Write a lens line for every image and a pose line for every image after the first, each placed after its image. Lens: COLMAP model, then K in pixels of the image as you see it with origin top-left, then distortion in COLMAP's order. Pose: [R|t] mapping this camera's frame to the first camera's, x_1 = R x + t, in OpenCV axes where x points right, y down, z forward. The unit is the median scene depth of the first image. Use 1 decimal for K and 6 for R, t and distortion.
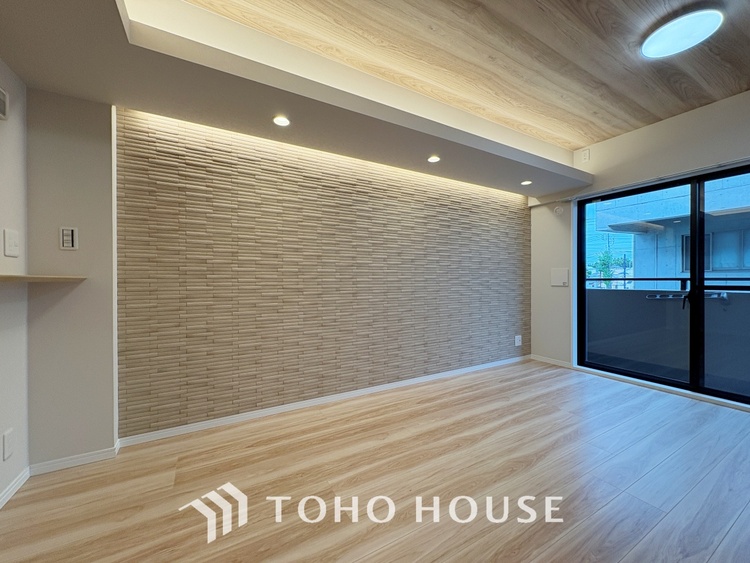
lens RADIAL K [[301.2, 0, 373.4], [0, 301.2, 281.3], [0, 0, 1]] dist [0.000298, 0.000829]
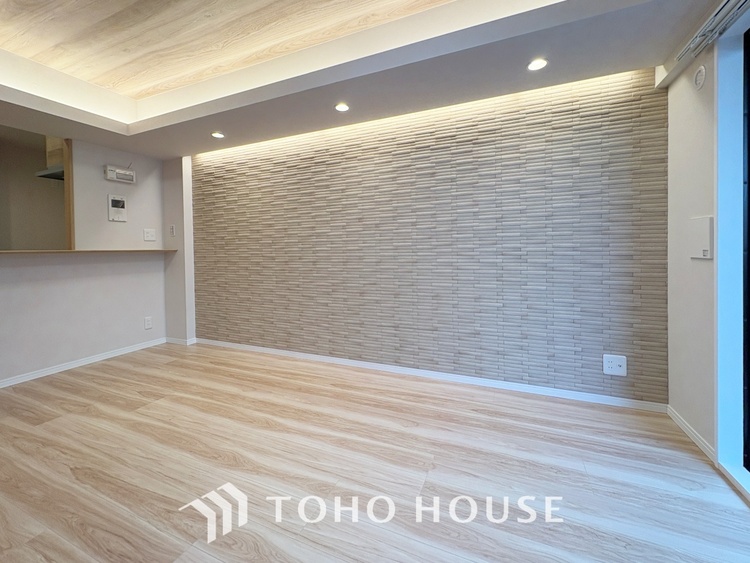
lens RADIAL K [[315.7, 0, 371.8], [0, 315.7, 255.2], [0, 0, 1]] dist [-0.003461, -0.000135]
pose [[0.599675, 0.007053, -0.800212, 0.931447], [0.007829, 0.999862, 0.014679, 0.002052], [0.800205, -0.015068, 0.599537, 0.504441]]
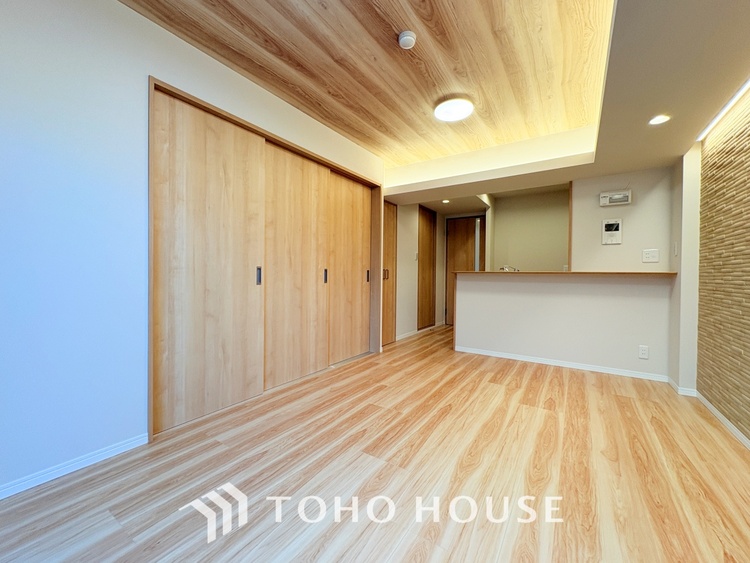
lens RADIAL K [[301.2, 0, 376.8], [0, 301.2, 277.0], [0, 0, 1]] dist [0.000298, 0.000829]
pose [[-0.888882, -0.003233, -0.458125, 0.757958], [-0.011551, 0.999815, 0.015356, 0.003855], [0.457991, 0.018942, -0.888755, 1.089912]]
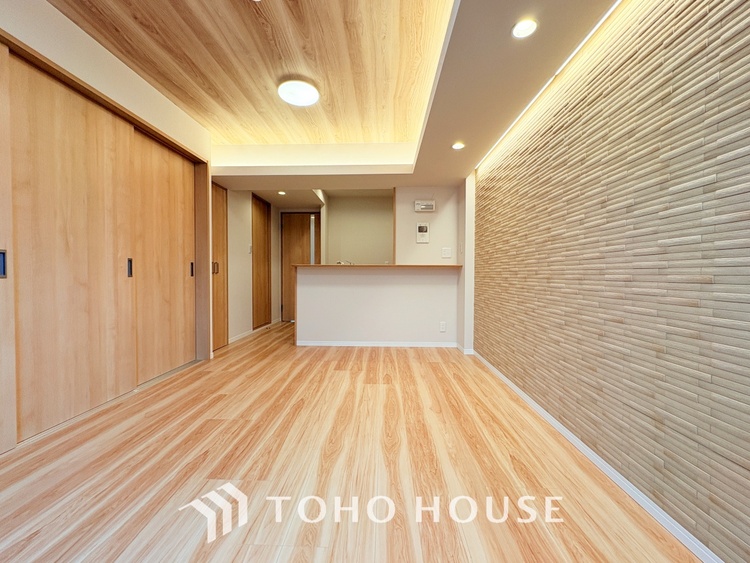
lens RADIAL K [[301.2, 0, 371.8], [0, 301.2, 280.0], [0, 0, 1]] dist [0.000298, 0.000829]
pose [[-0.525425, 0.017777, -0.850654, 0.777042], [-0.007453, 0.999647, 0.025494, 0.028623], [0.850807, 0.019735, -0.525107, 1.019848]]
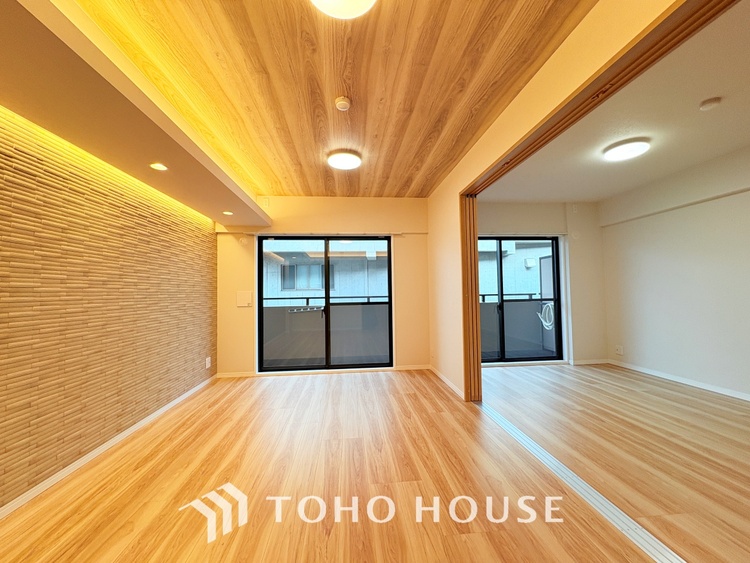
lens RADIAL K [[301.2, 0, 376.8], [0, 301.2, 280.5], [0, 0, 1]] dist [0.000298, 0.000829]
pose [[0.404803, 0.030949, 0.913880, -0.308942], [0.020414, 0.998872, -0.042869, -0.032054], [-0.914176, 0.036009, 0.403714, 0.097402]]
